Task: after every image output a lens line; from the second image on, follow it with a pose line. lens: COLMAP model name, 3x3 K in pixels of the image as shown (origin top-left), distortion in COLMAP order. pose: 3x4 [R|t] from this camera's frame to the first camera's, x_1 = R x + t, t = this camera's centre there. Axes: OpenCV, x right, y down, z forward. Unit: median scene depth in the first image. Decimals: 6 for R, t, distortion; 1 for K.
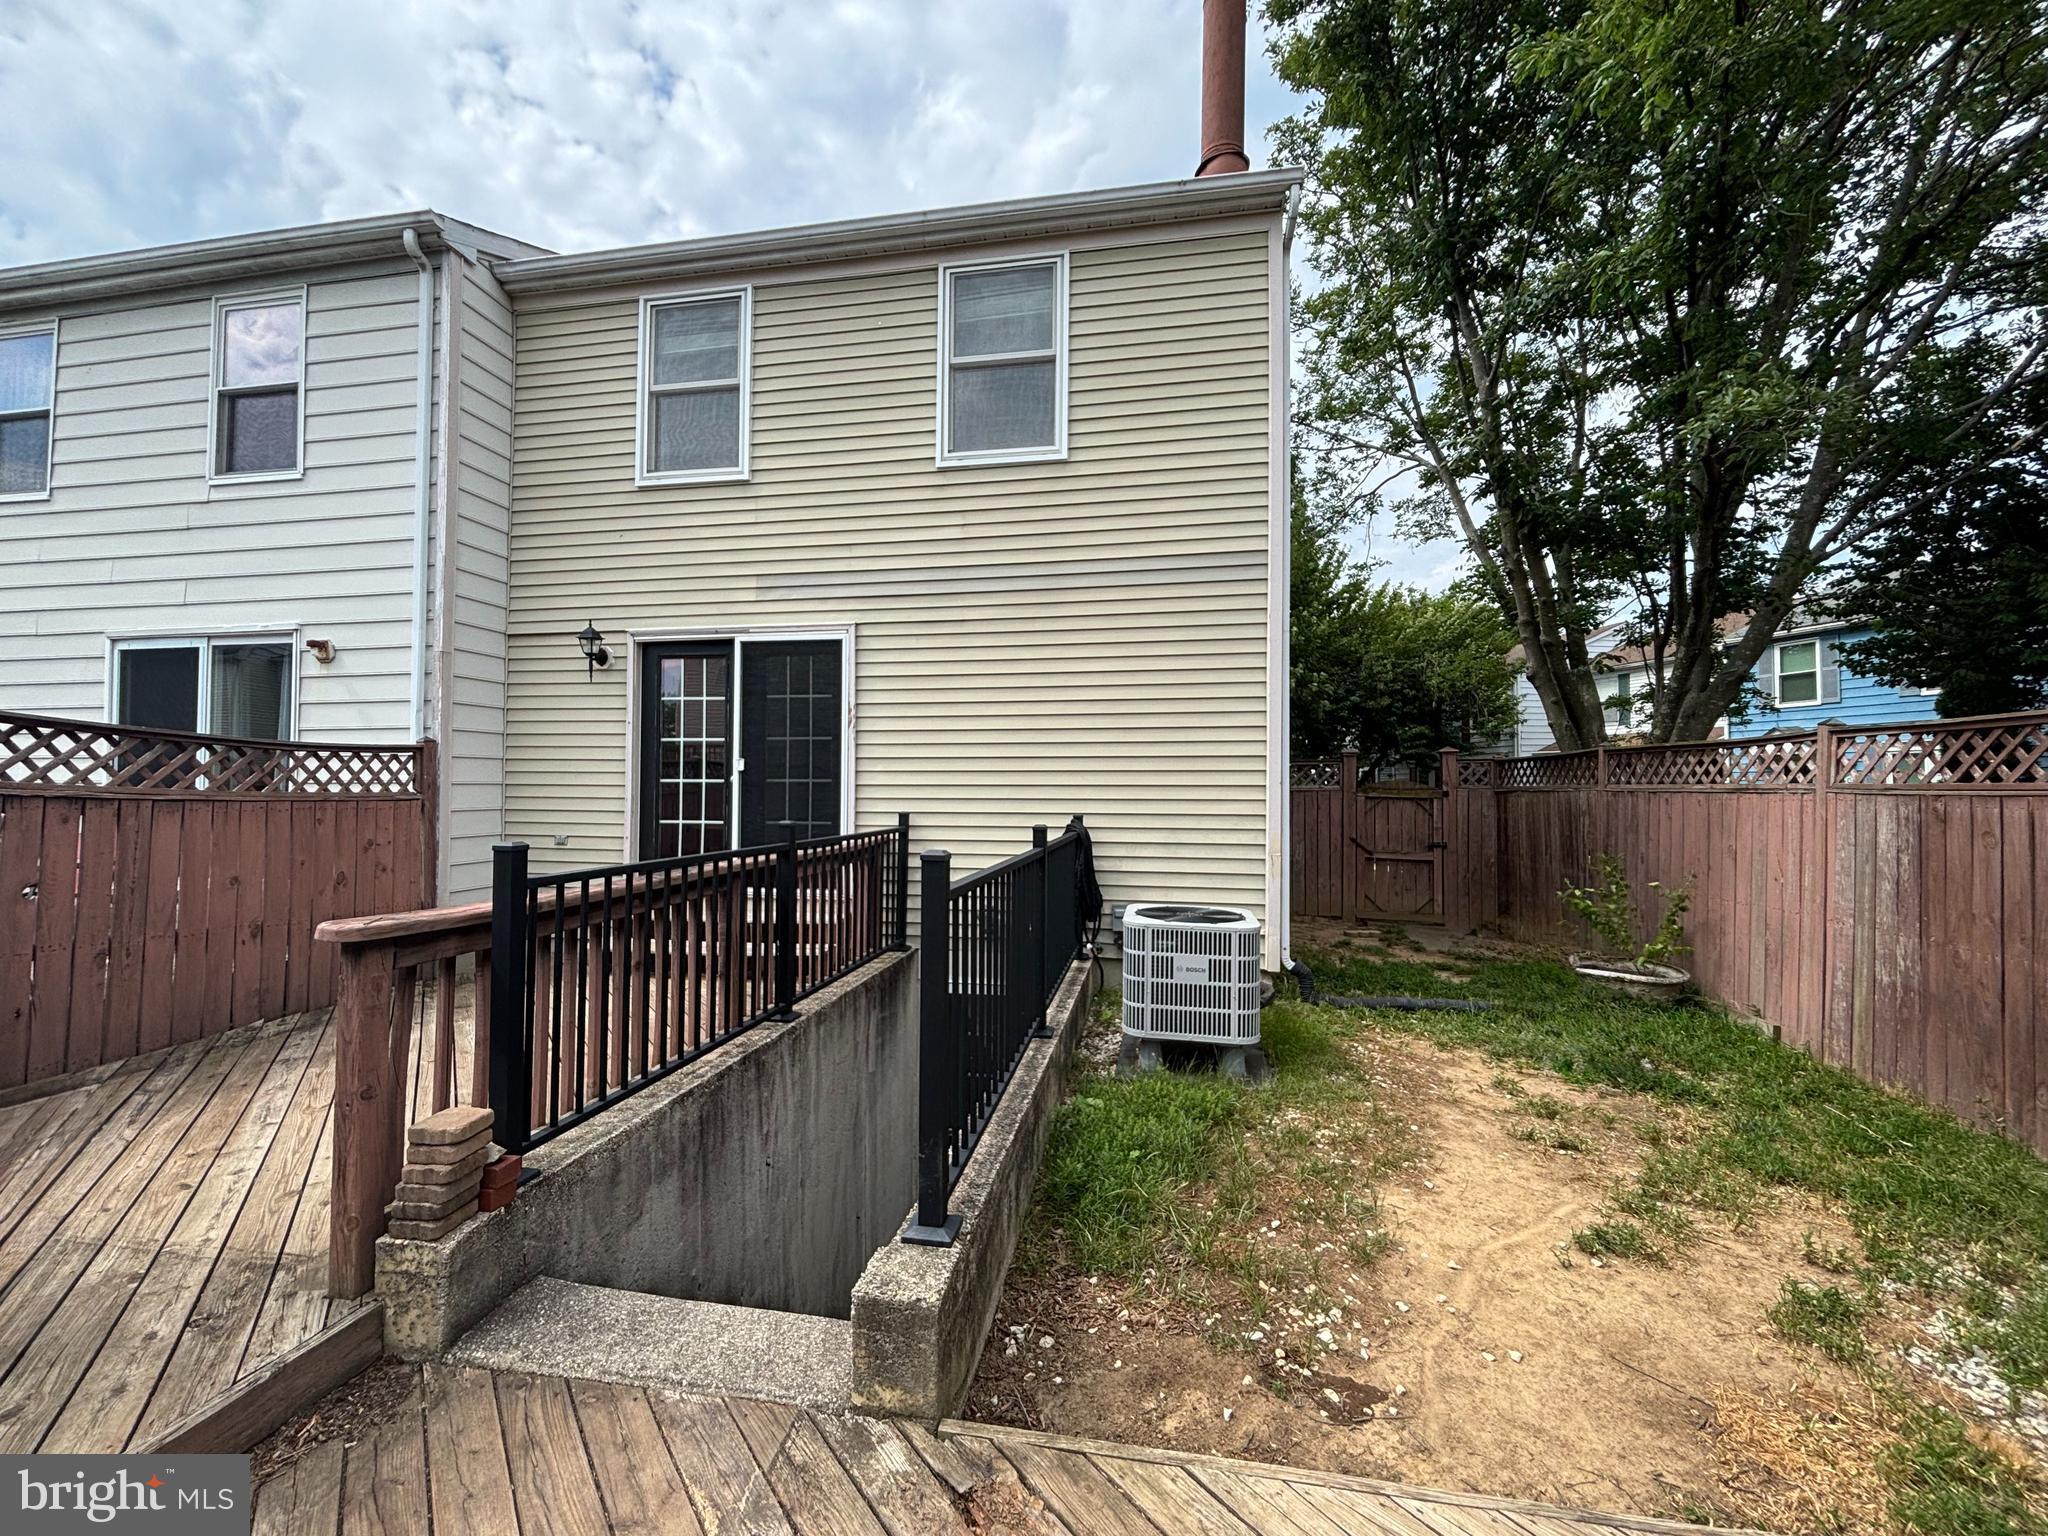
lens RADIAL K [[825.6, 0, 1021.3], [0, 825.6, 776.5], [0, 0, 1]] dist [0.001175, 0.000774]
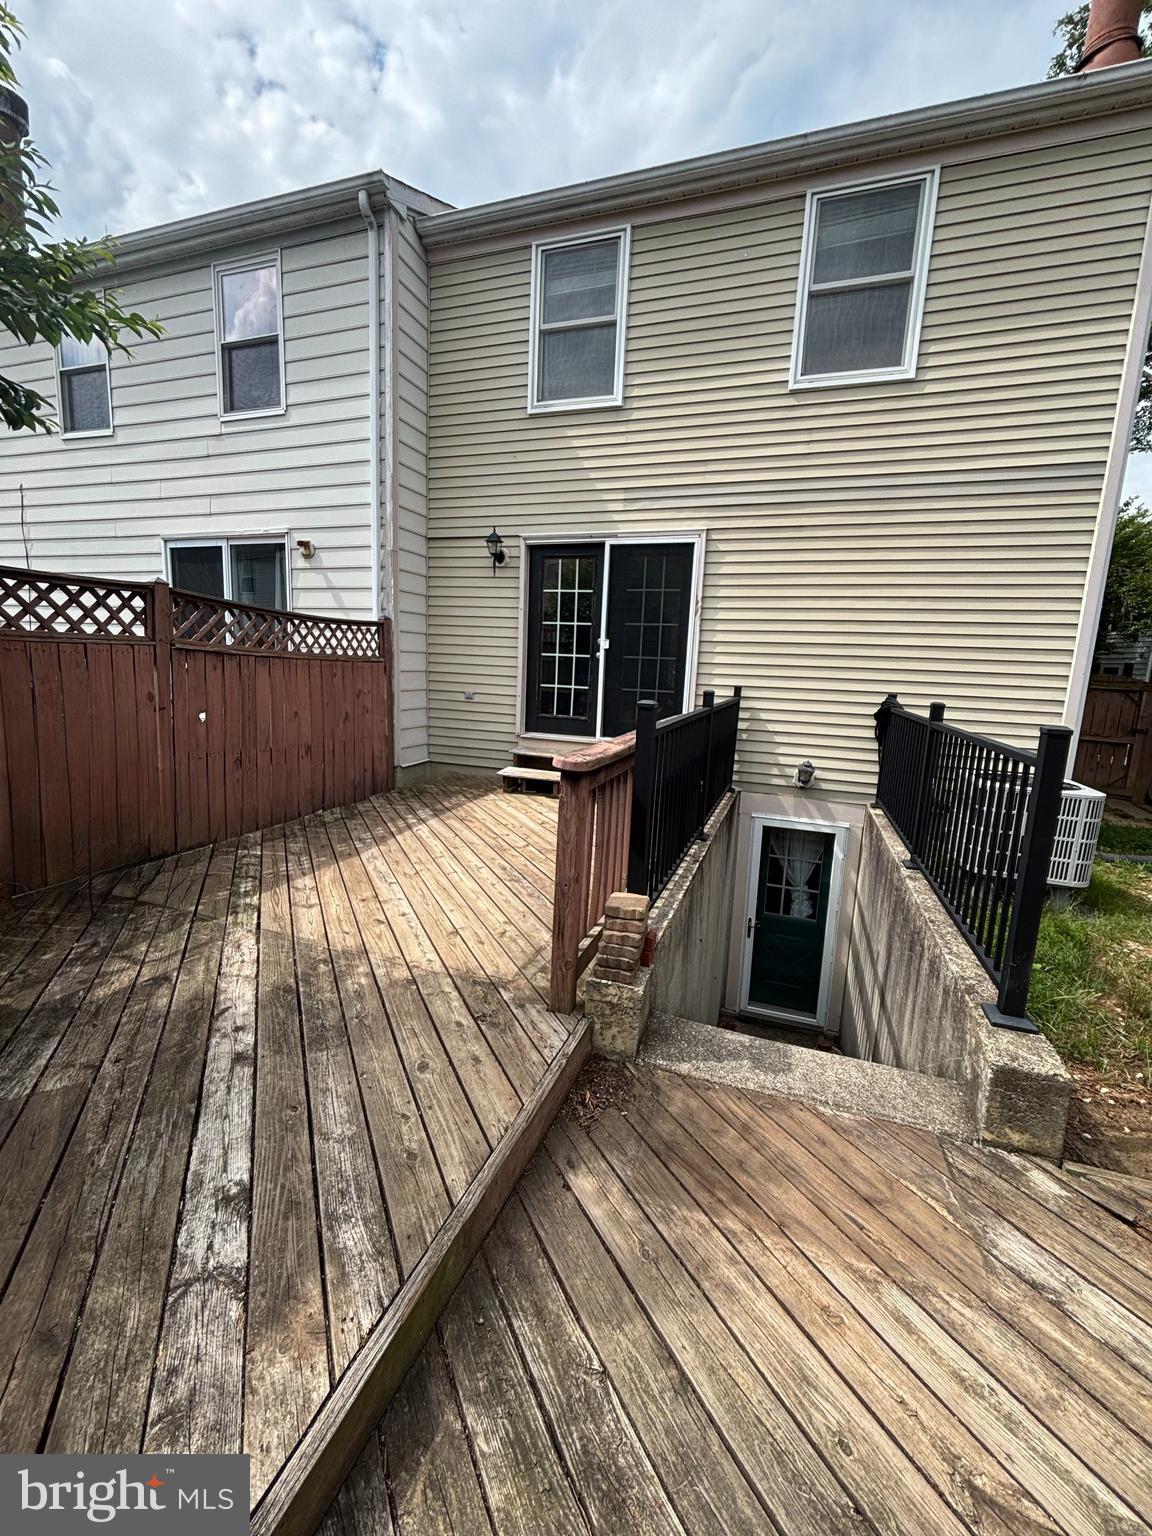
lens RADIAL K [[615.3, 0, 584.3], [0, 615.3, 768.1], [0, 0, 1]] dist [-0.000328, 0.000731]
pose [[0.987527, 0.060813, -0.145228, -0.225387], [-0.034236, 0.983265, 0.178938, 0.006730], [0.153680, -0.171734, 0.973083, 0.013632]]
